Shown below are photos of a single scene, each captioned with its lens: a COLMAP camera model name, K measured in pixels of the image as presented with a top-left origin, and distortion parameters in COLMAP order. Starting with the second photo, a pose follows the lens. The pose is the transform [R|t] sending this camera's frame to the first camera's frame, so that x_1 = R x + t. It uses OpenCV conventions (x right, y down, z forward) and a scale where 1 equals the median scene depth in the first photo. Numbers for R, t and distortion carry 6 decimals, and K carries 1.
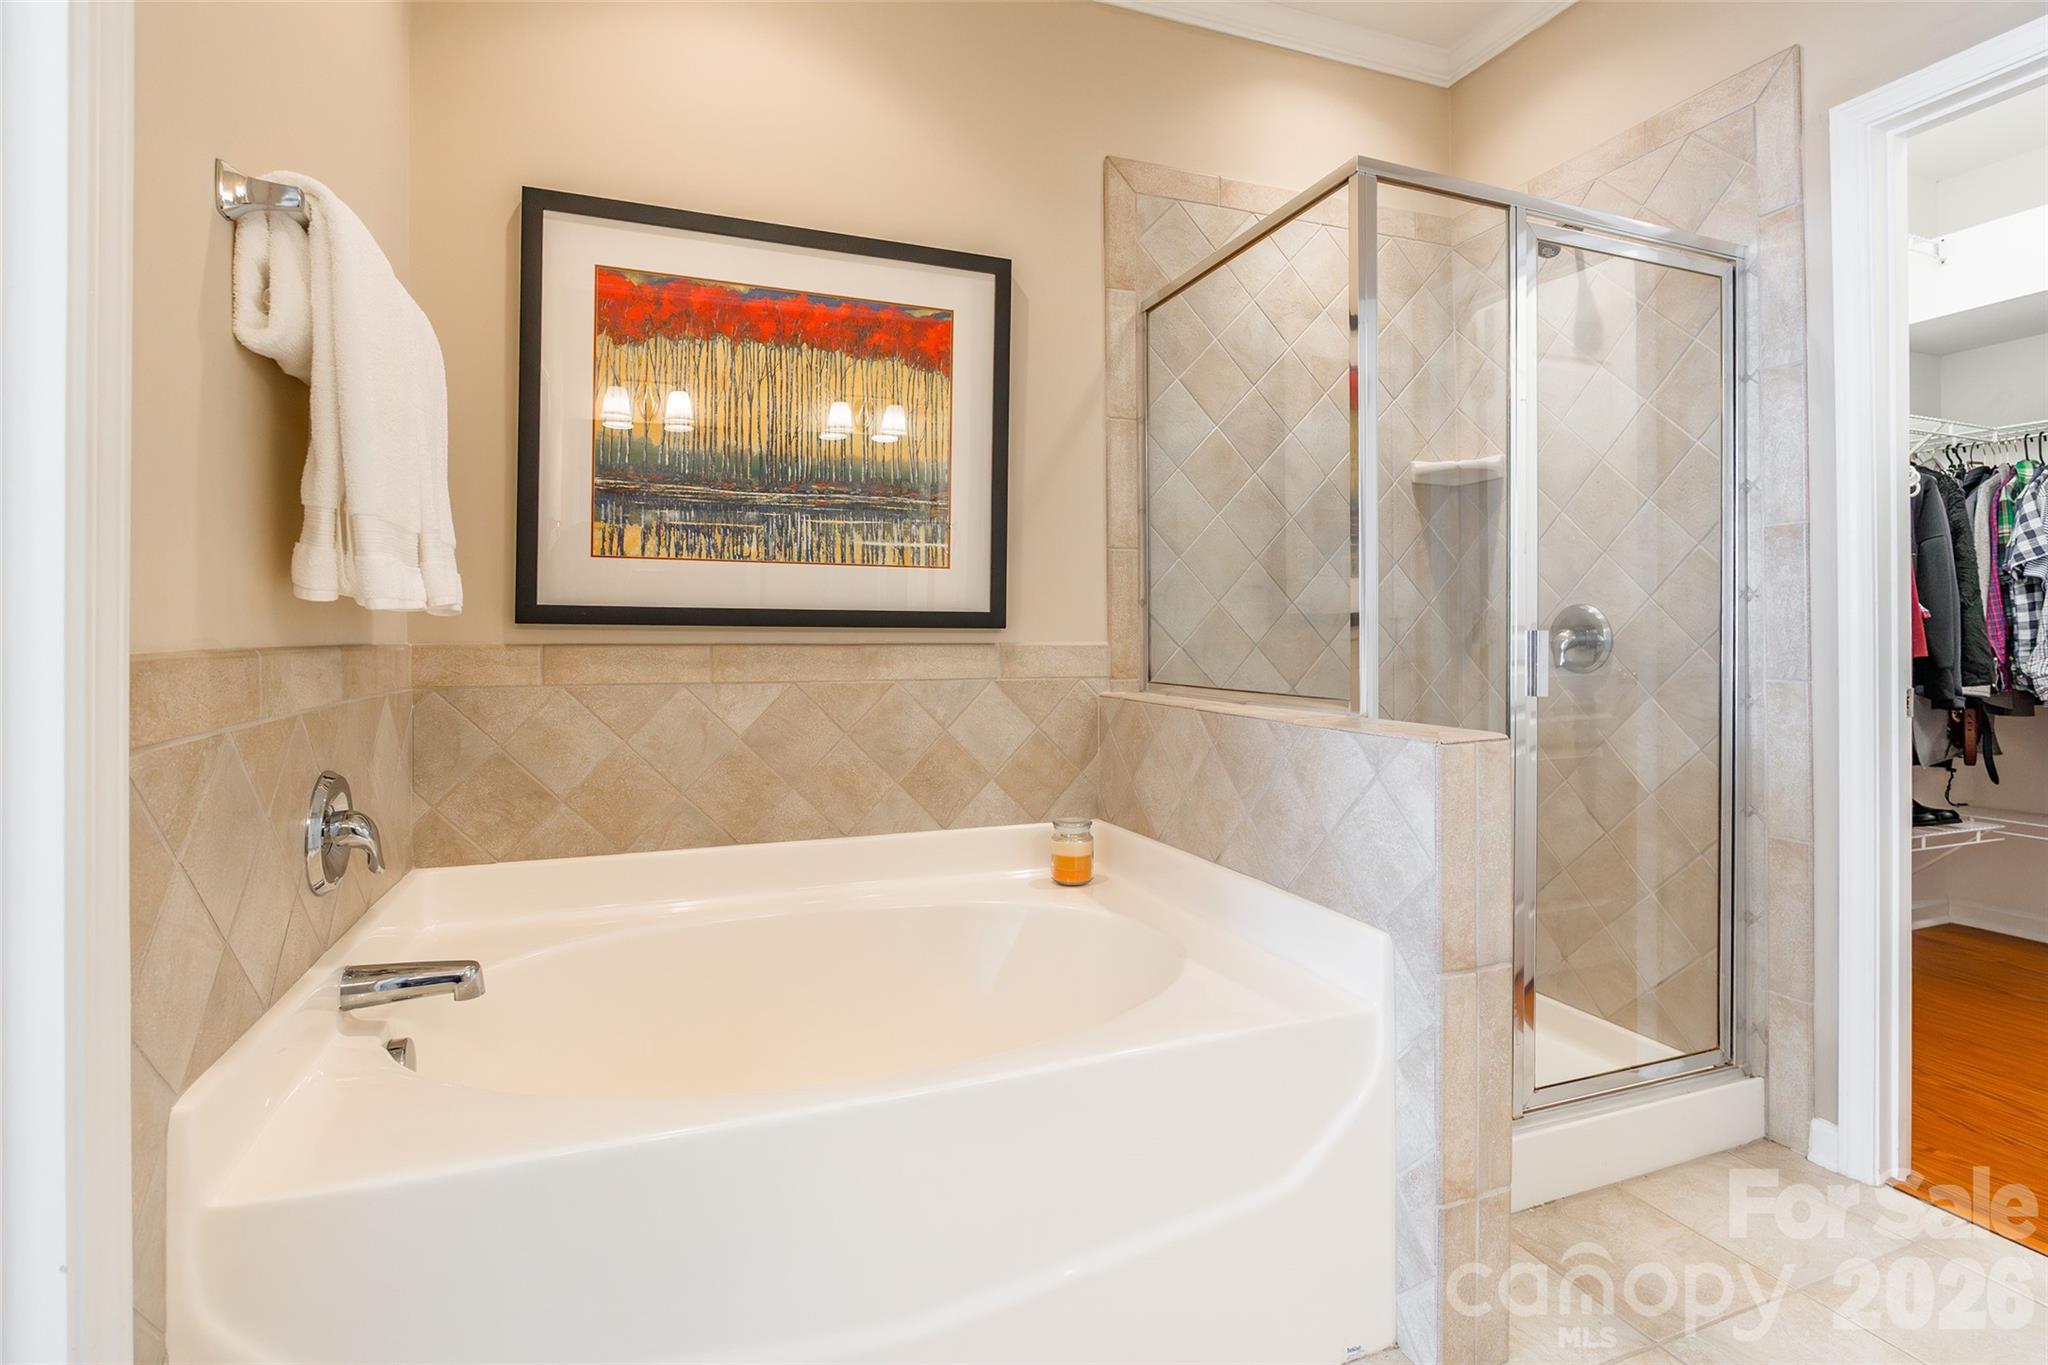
lens RADIAL K [[952.9, 0, 1030.1], [0, 952.9, 625.1], [0, 0, 1]] dist [-0.008380, 0.002172]
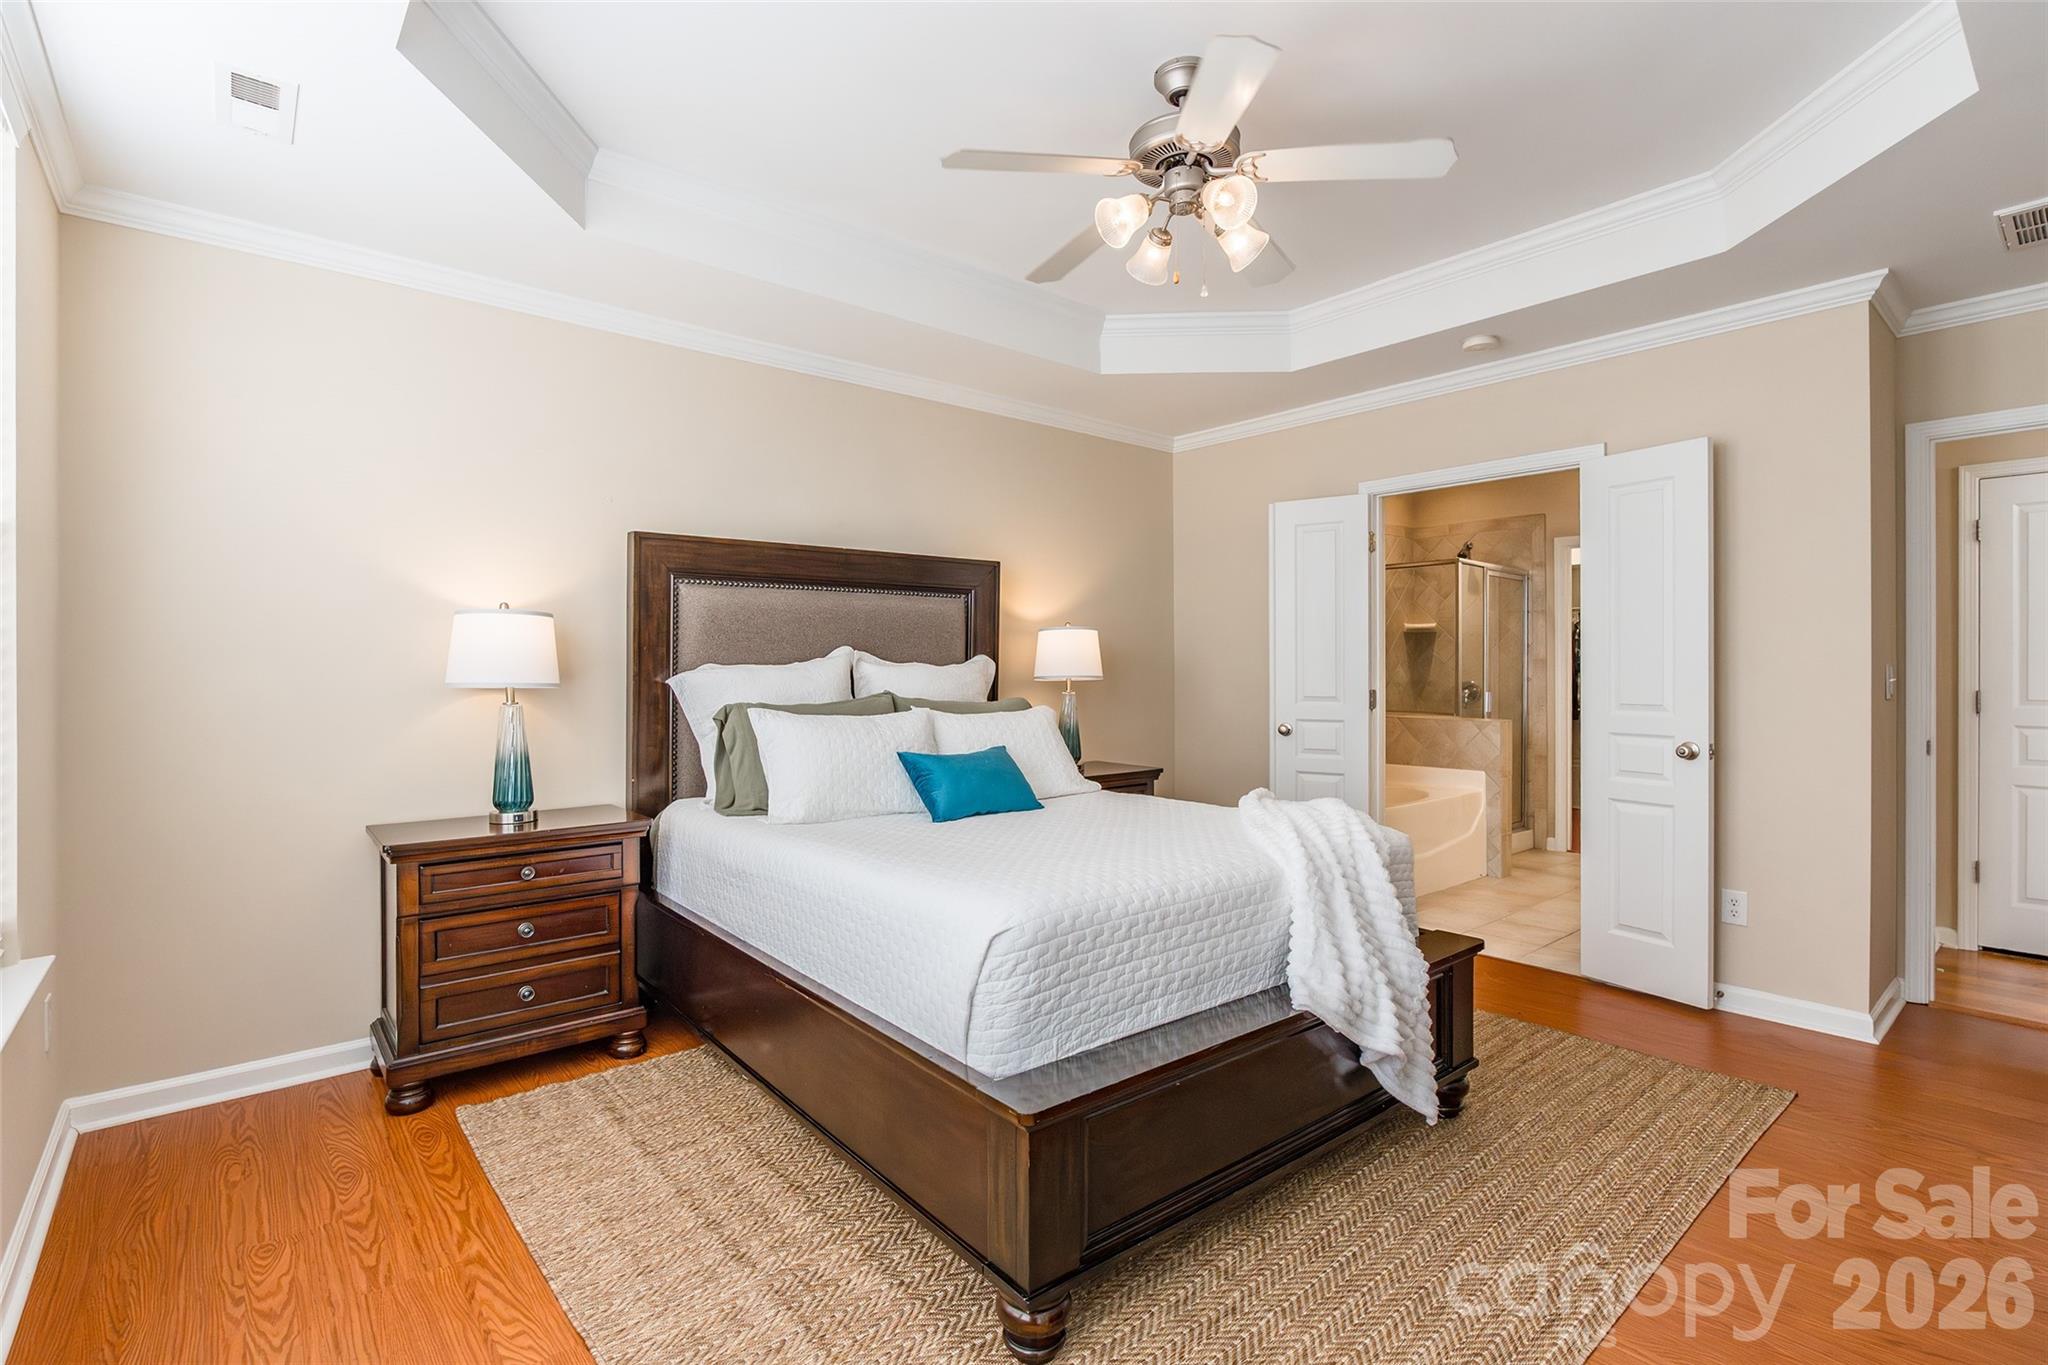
lens RADIAL K [[952.9, 0, 1027.1], [0, 952.9, 670.5], [0, 0, 1]] dist [-0.008380, 0.002172]
pose [[0.940474, 0.002550, 0.339856, -1.993934], [-0.002836, 0.999996, 0.000345, -0.061877], [-0.339853, -0.001289, 0.940478, -1.492577]]
